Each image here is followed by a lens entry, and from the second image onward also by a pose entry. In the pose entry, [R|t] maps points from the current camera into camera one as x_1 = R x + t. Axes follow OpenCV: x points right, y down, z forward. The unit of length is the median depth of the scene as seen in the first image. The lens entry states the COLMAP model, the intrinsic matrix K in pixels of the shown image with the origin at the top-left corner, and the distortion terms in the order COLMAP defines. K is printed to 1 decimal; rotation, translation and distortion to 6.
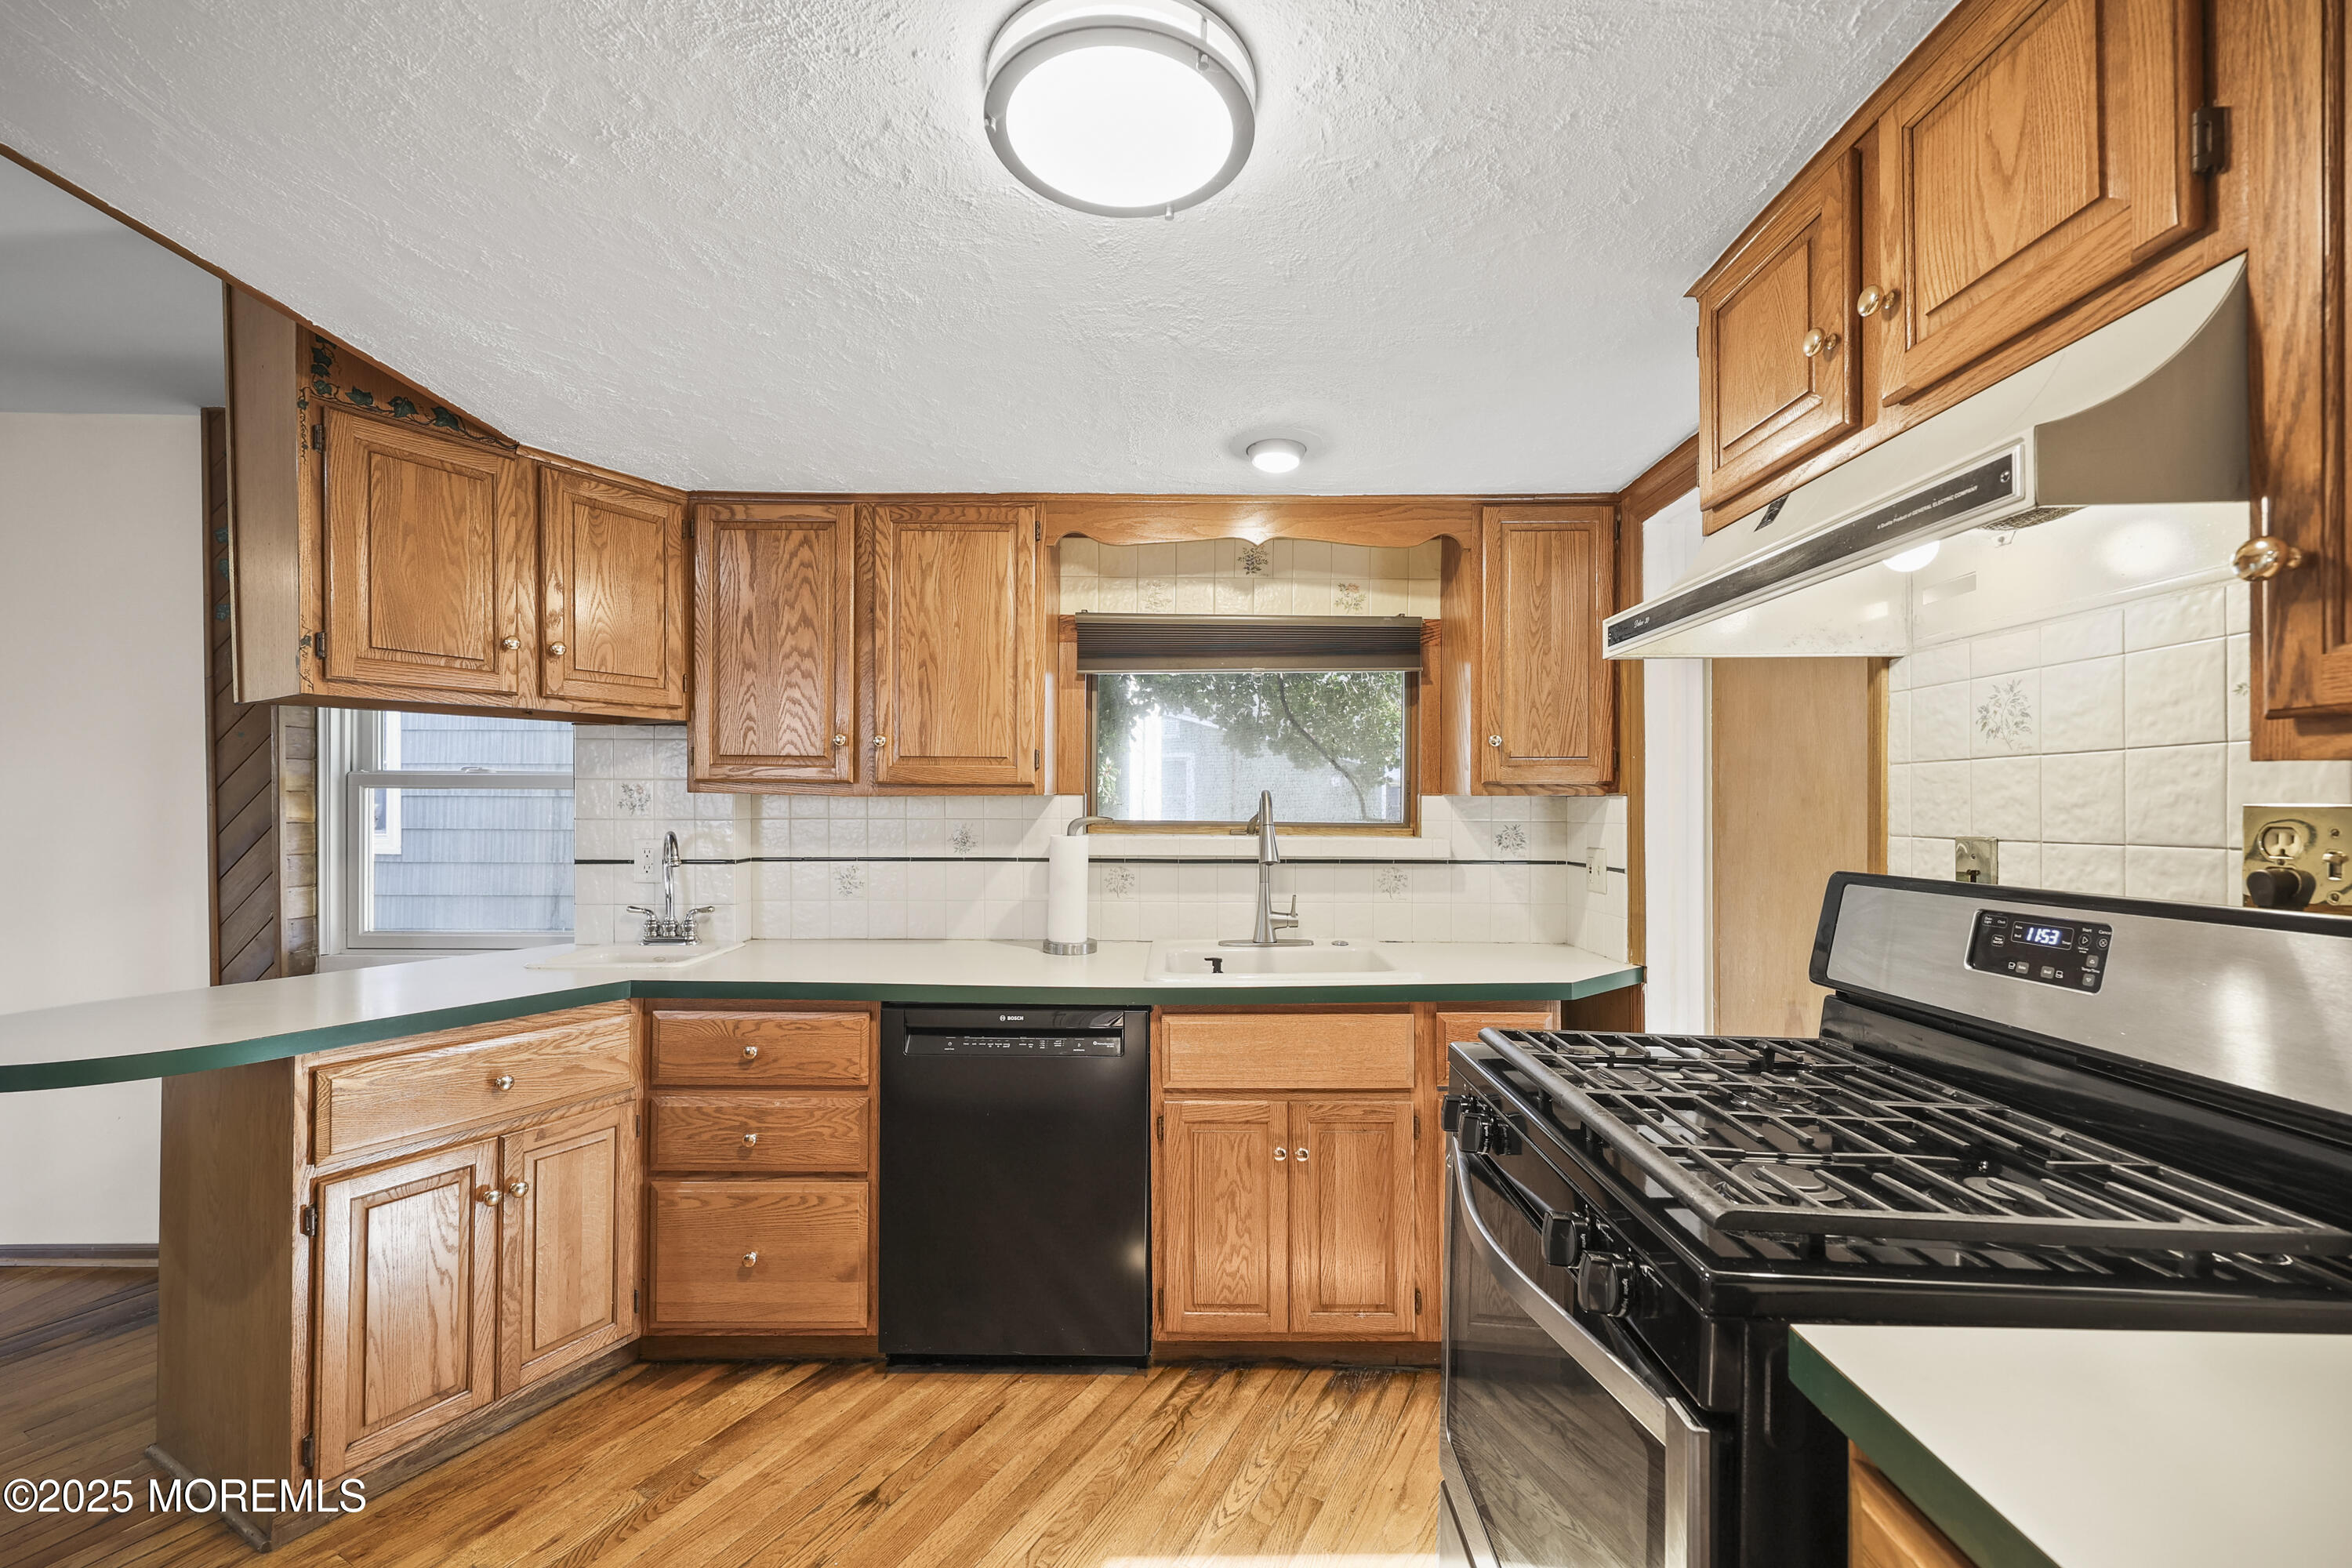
lens RADIAL K [[960.6, 0, 1167.9], [0, 960.6, 803.9], [0, 0, 1]] dist [0.001849, -0.000099]
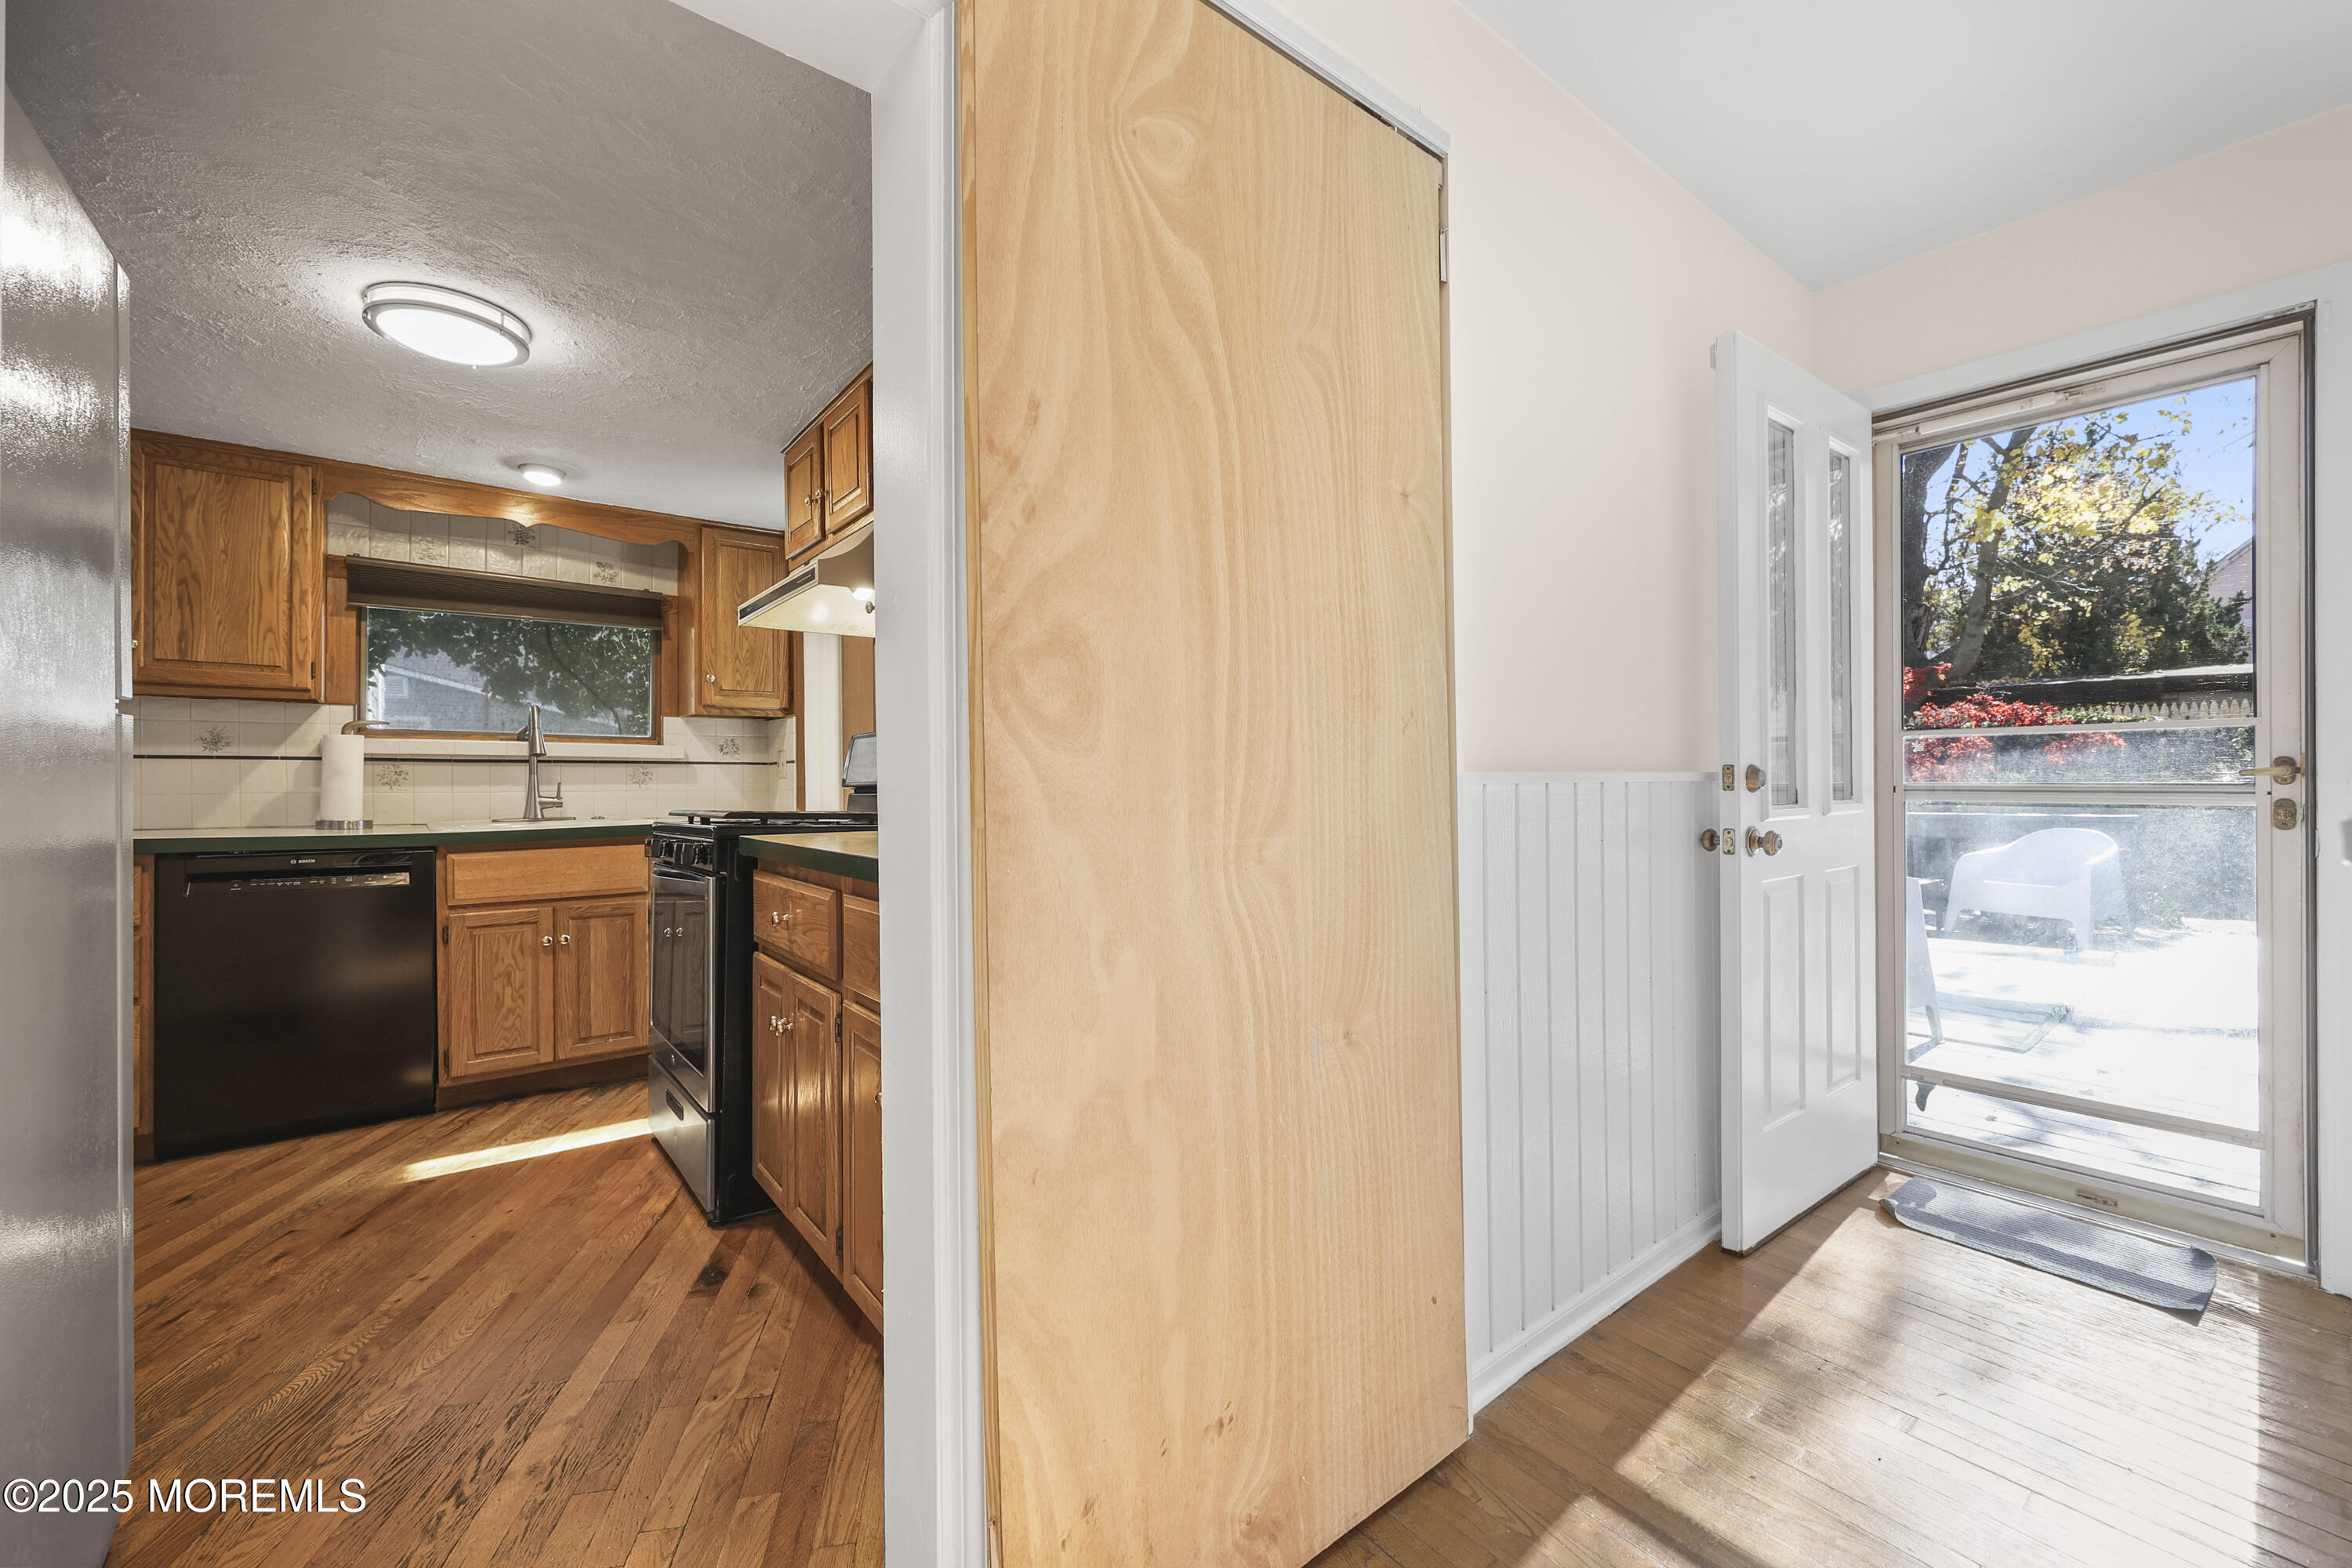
lens RADIAL K [[960.6, 0, 1178.6], [0, 960.6, 778.4], [0, 0, 1]] dist [0.001849, -0.000099]
pose [[0.768464, -0.001434, 0.639892, -0.073618], [0.008926, 0.999924, -0.008478, 0.115576], [-0.639831, 0.012227, 0.768418, -0.675800]]
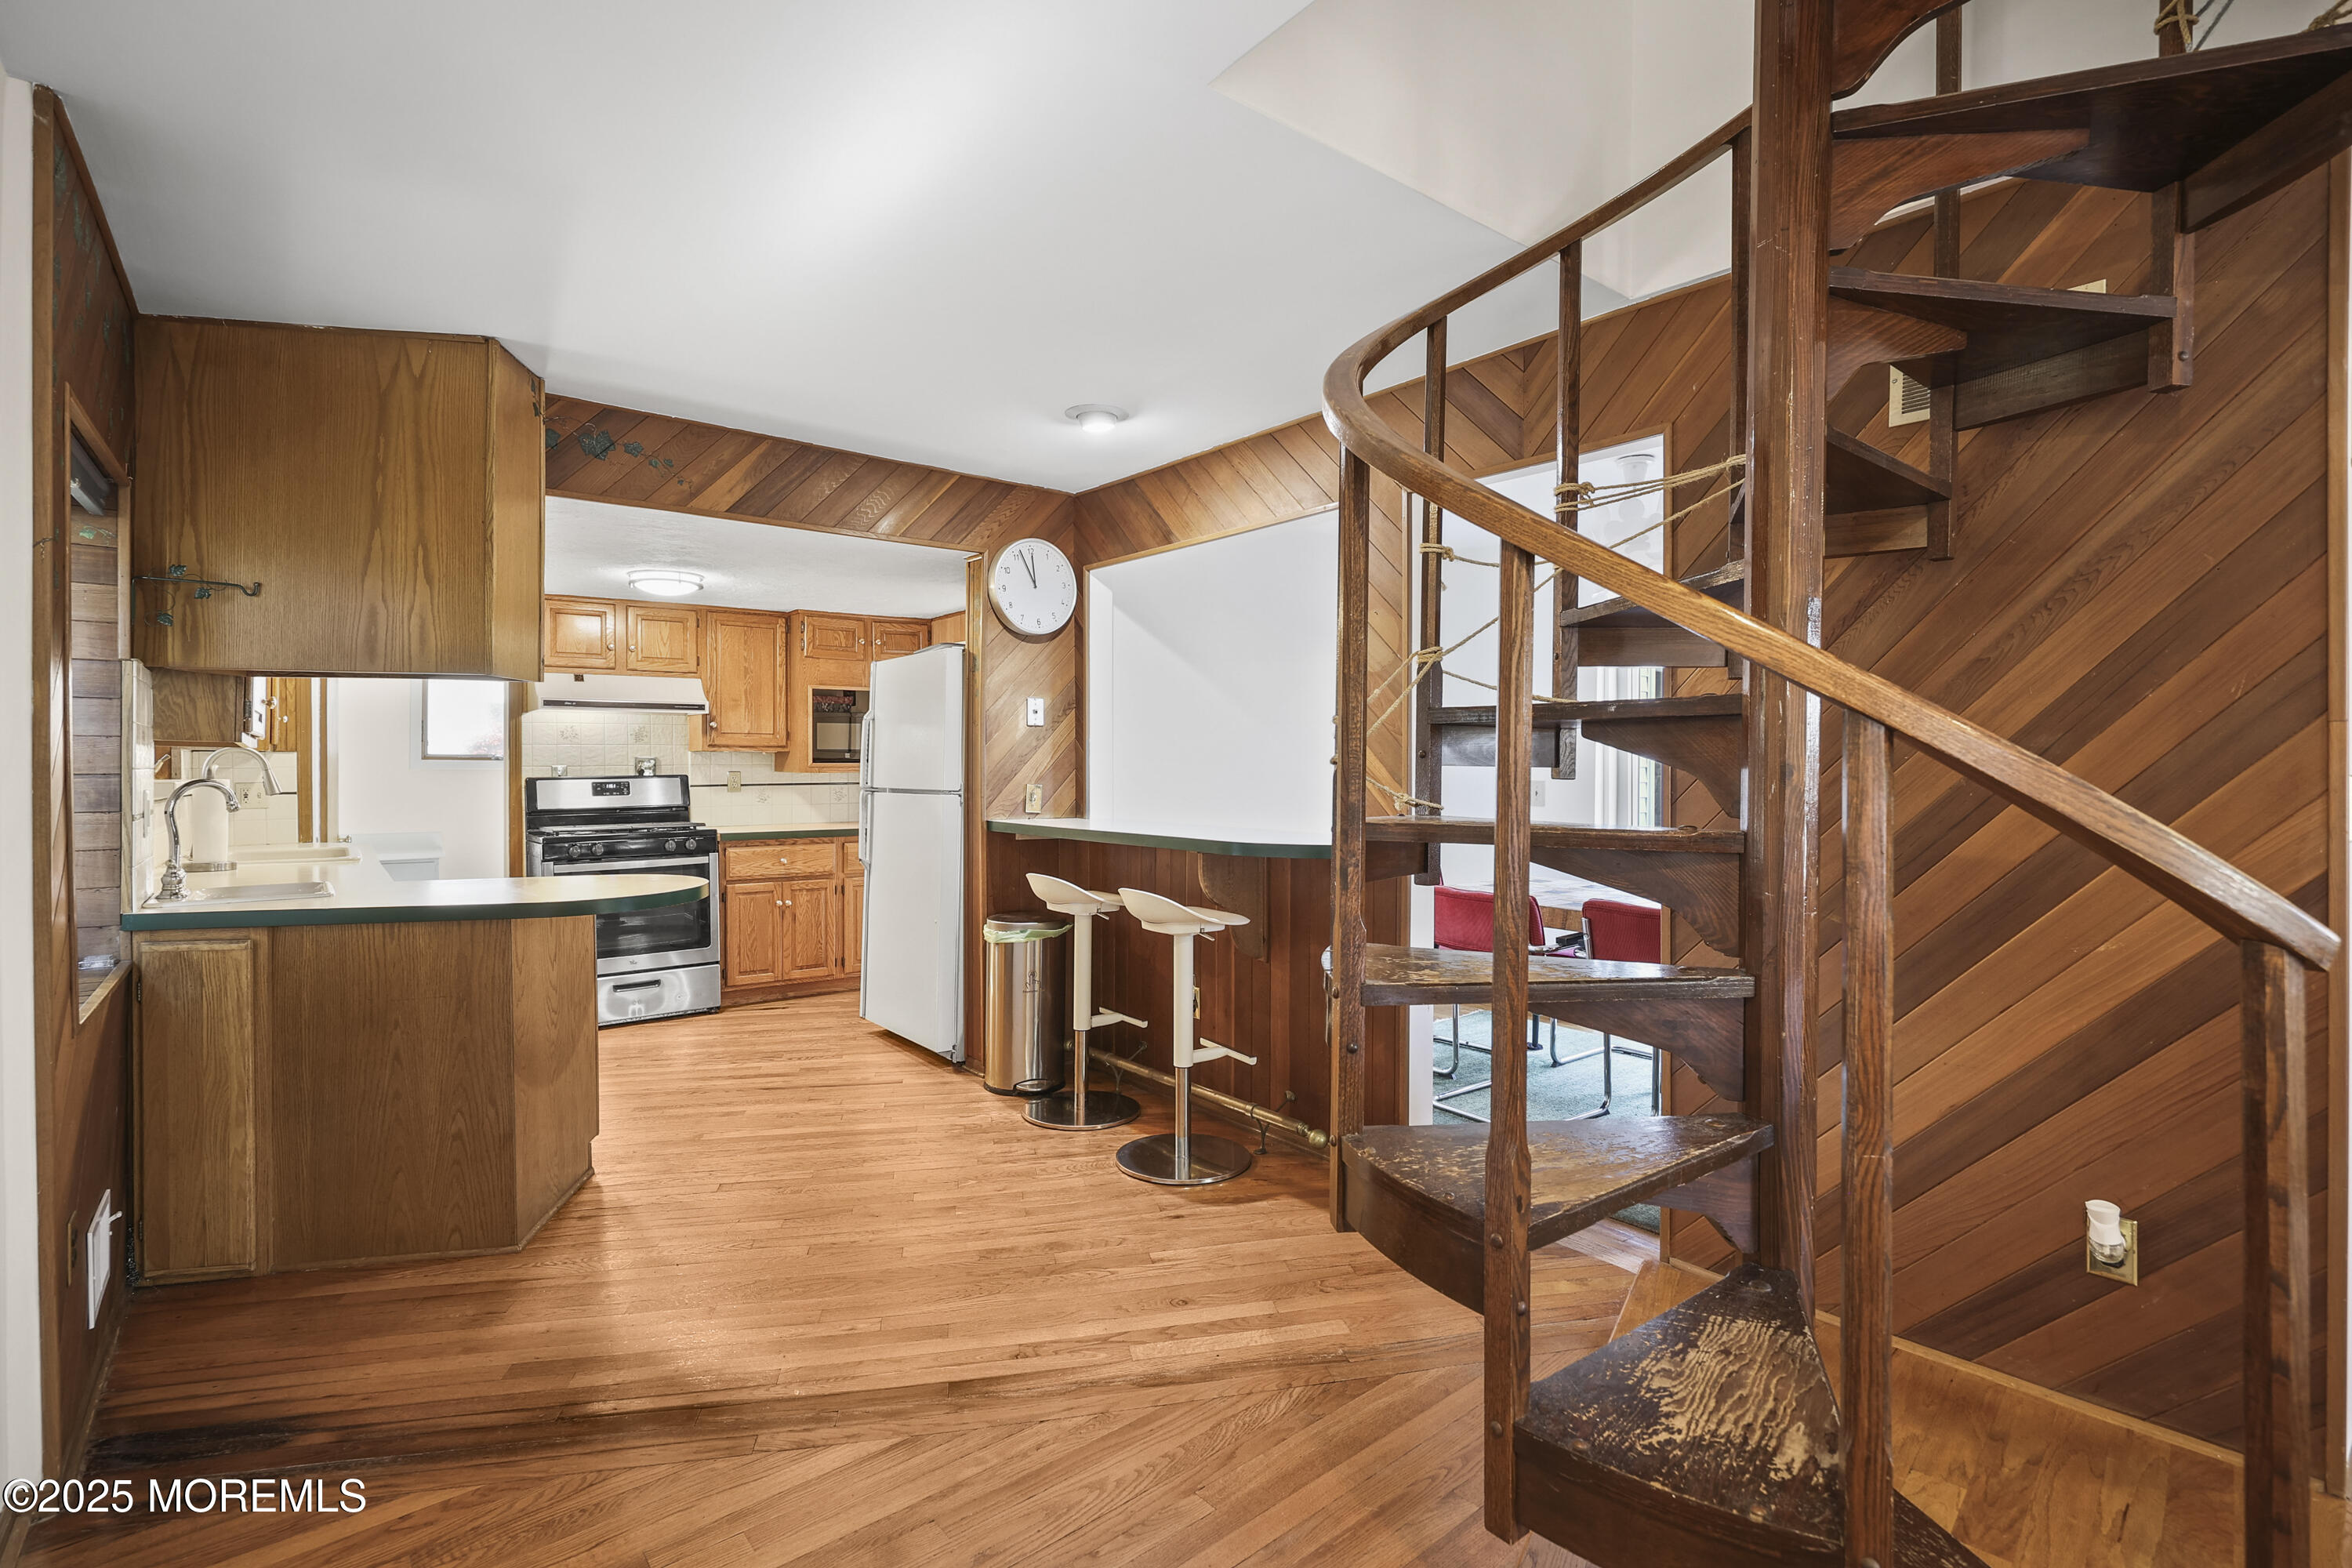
lens RADIAL K [[1104.8, 0, 1179.6], [0, 1104.8, 773.0], [0, 0, 1]] dist [0.000041, 0.000423]
pose [[-0.621664, -0.006712, 0.783255, -2.178520], [0.002927, 0.999936, 0.010892, 0.012609], [-0.783278, 0.009063, -0.621605, 0.962510]]
